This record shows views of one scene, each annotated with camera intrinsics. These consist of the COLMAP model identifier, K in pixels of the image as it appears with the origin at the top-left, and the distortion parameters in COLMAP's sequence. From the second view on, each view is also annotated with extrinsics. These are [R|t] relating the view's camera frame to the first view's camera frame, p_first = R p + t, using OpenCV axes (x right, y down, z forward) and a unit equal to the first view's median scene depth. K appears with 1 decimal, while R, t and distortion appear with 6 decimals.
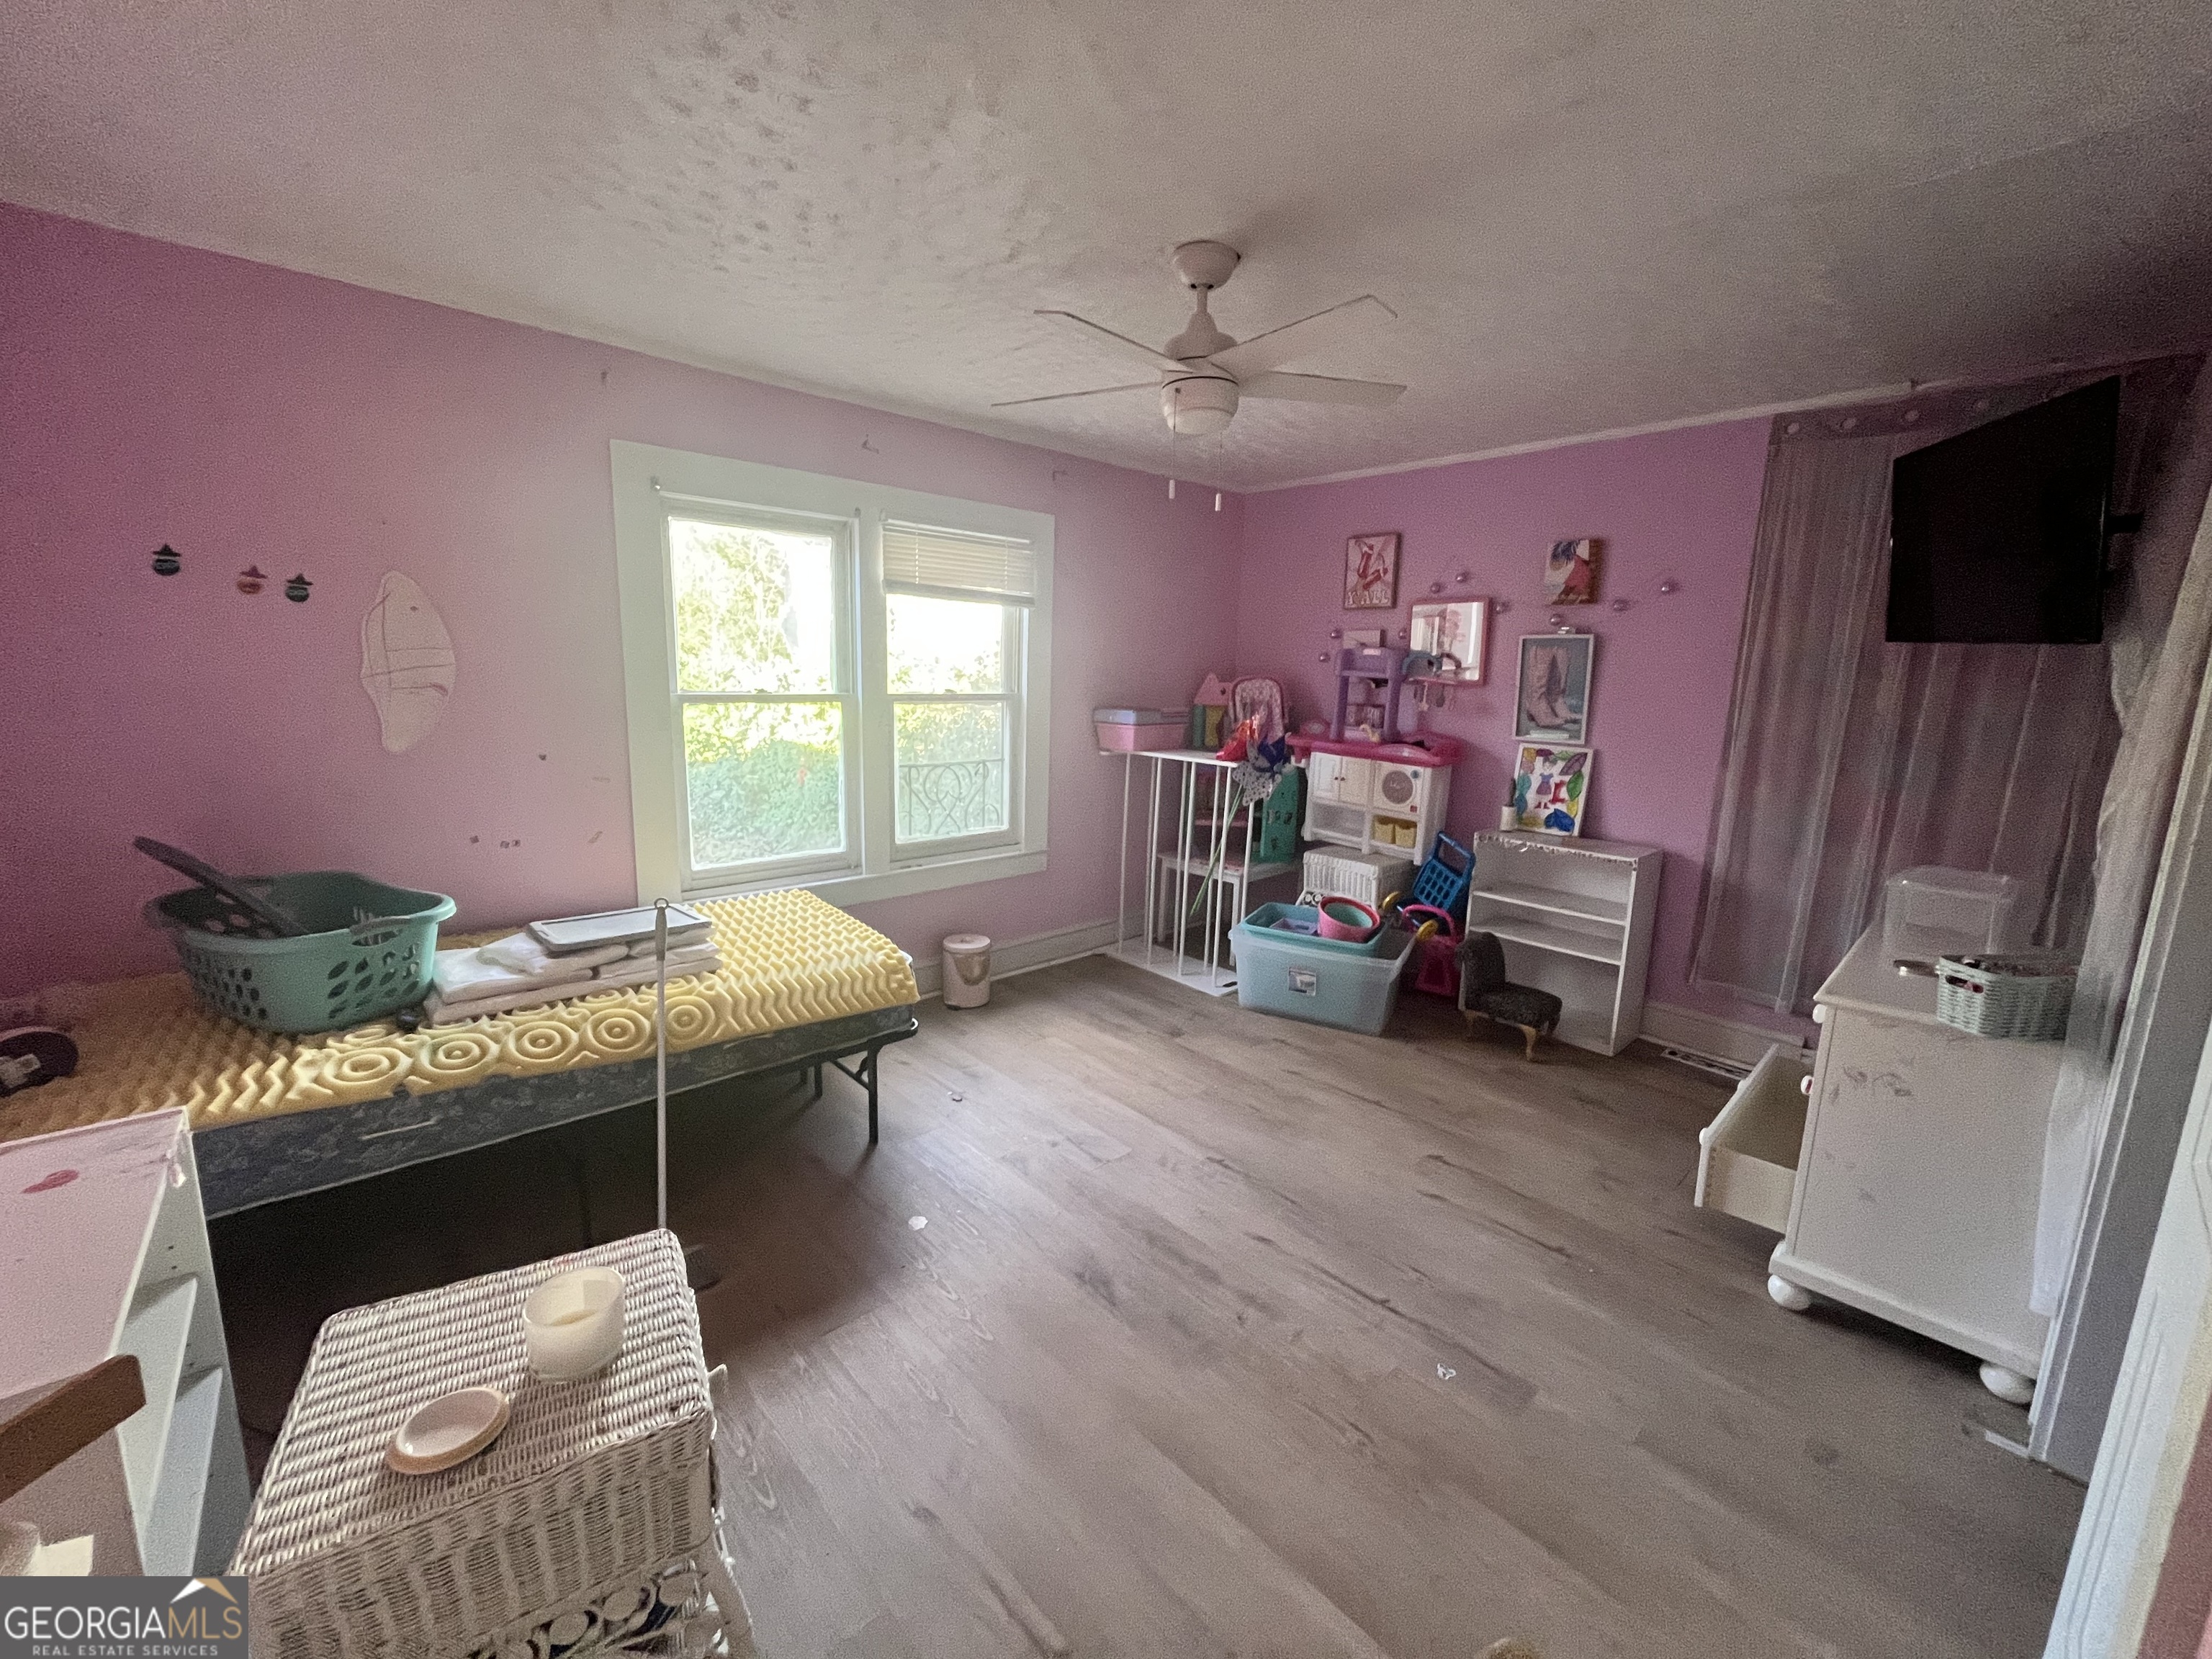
lens RADIAL K [[889.3, 0, 1106.0], [0, 889.3, 829.5], [0, 0, 1]] dist [-0.000606, 0.000313]
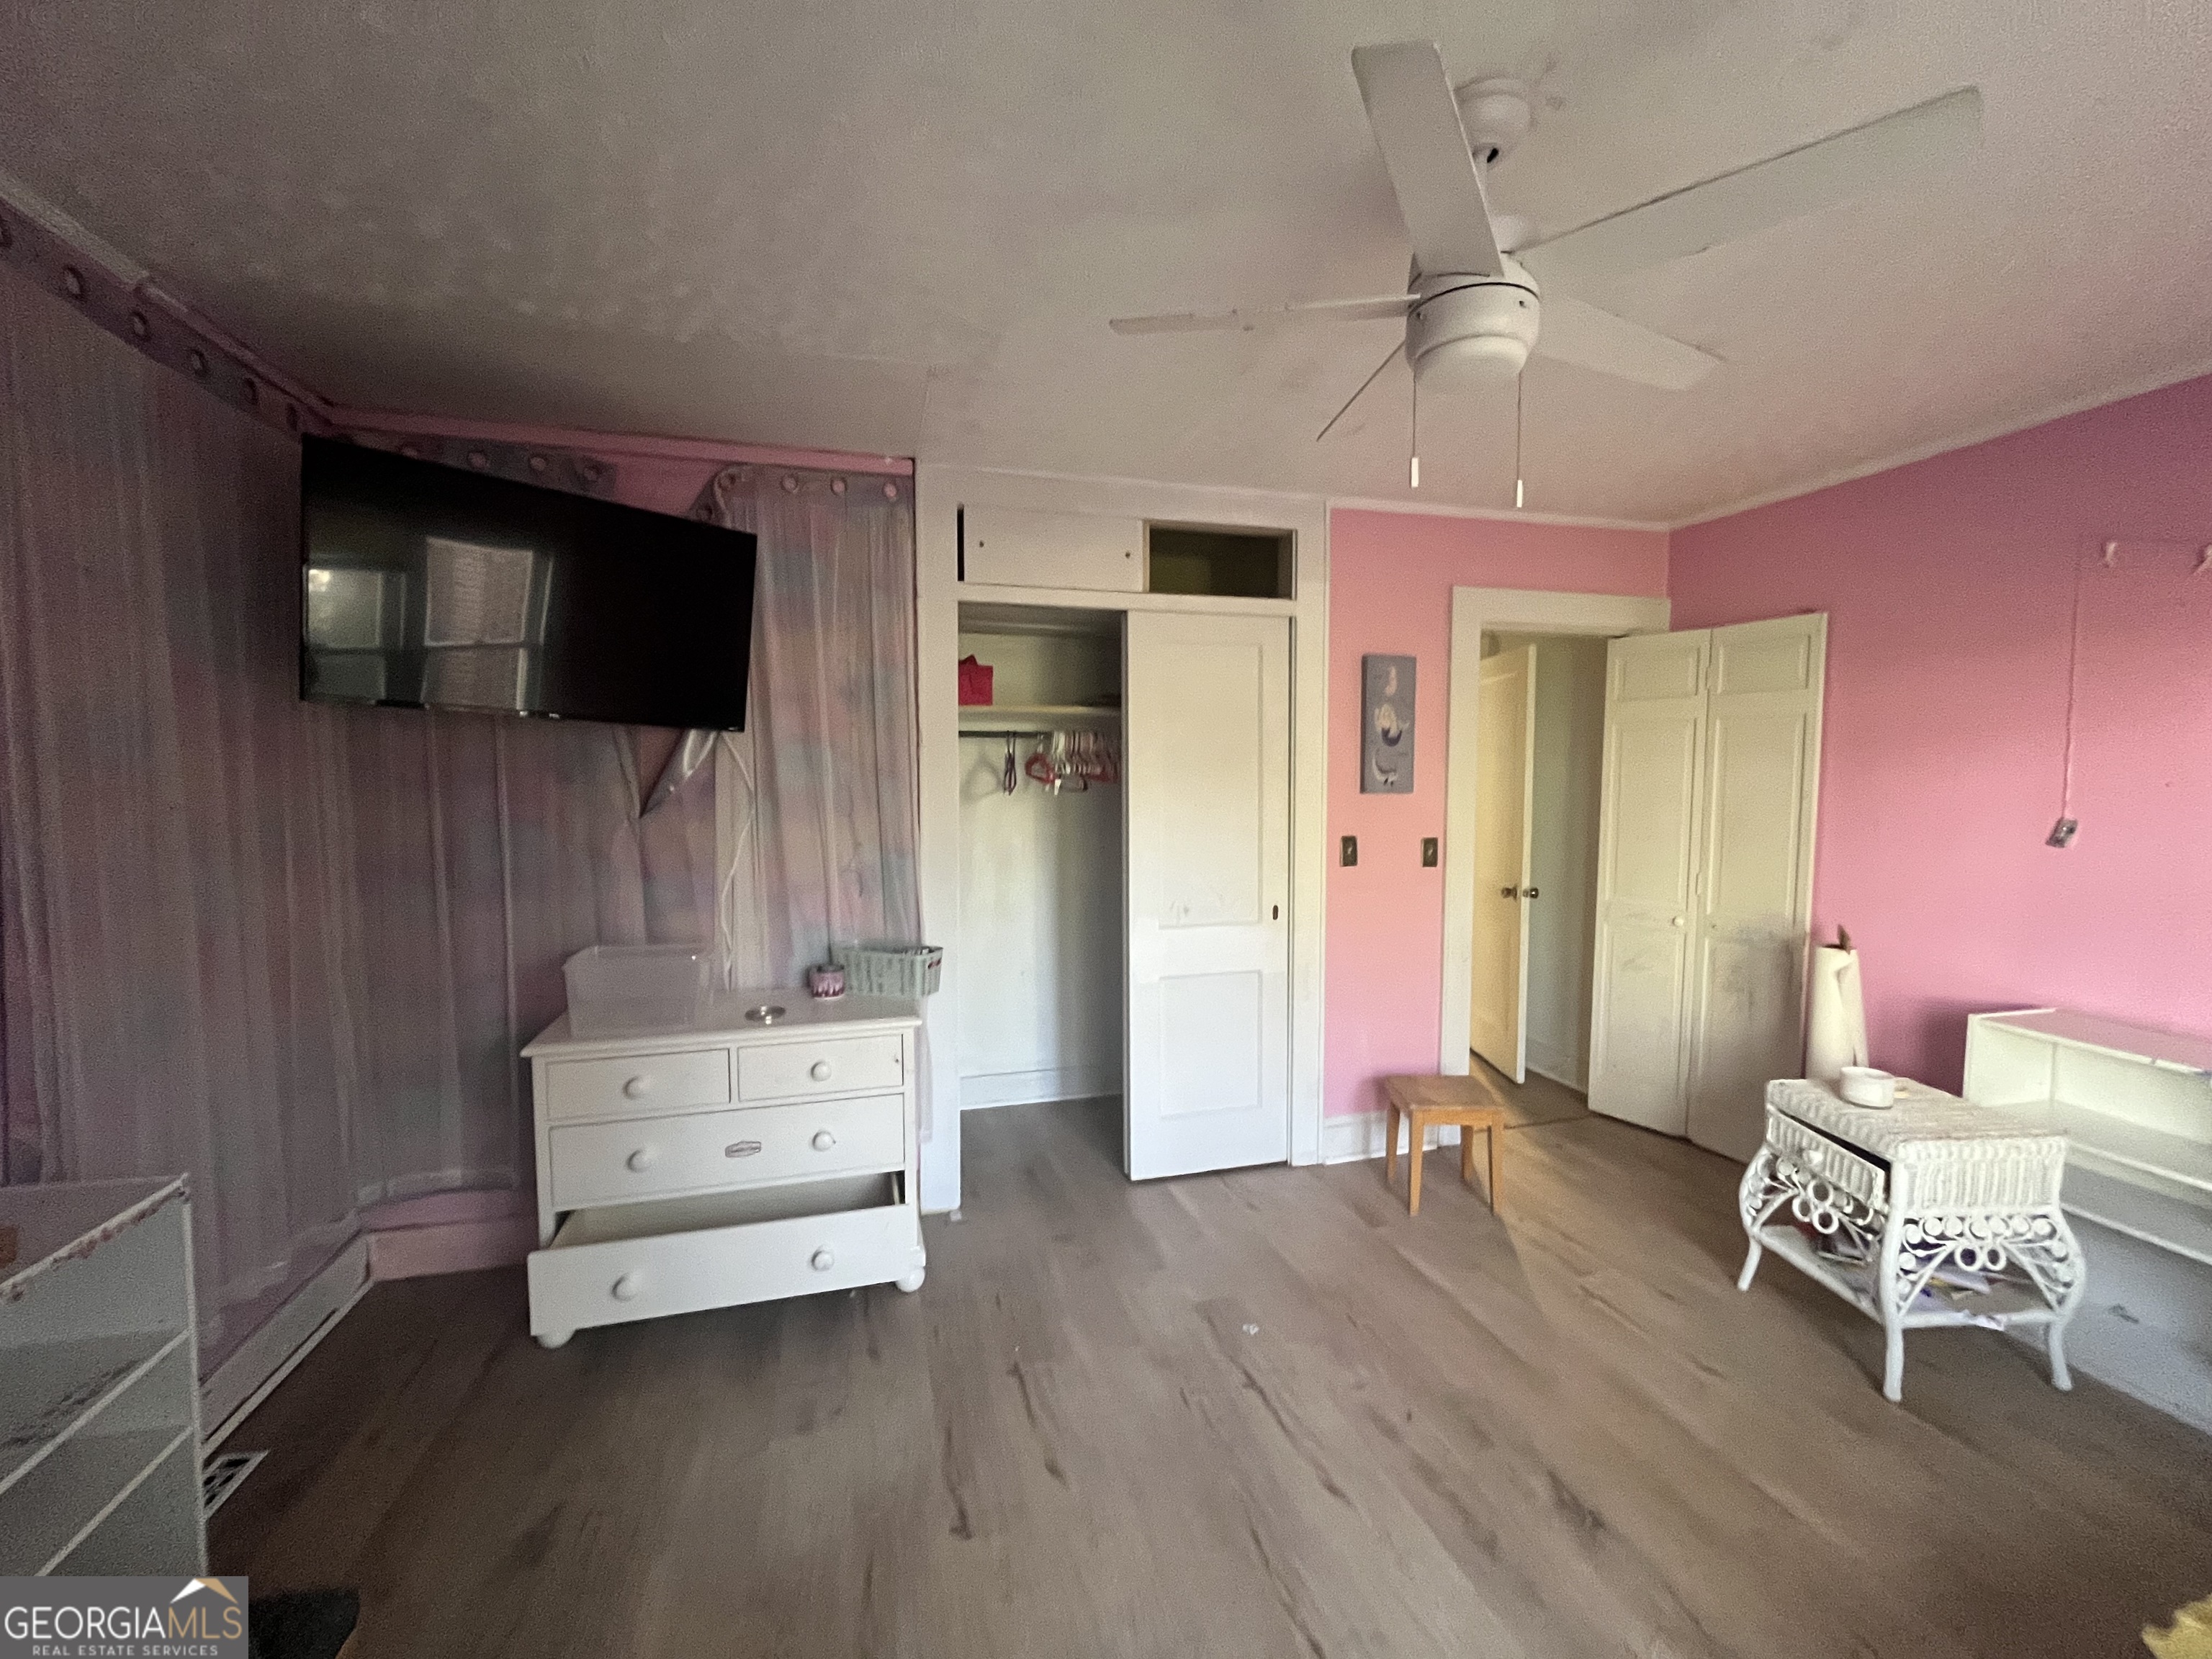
lens RADIAL K [[889.3, 0, 1106.0], [0, 889.3, 829.5], [0, 0, 1]] dist [-0.000606, 0.000313]
pose [[-0.893265, -0.037203, 0.447988, 0.034708], [0.073817, 0.970902, 0.227817, -0.292102], [-0.443428, 0.236570, -0.864527, 1.706467]]
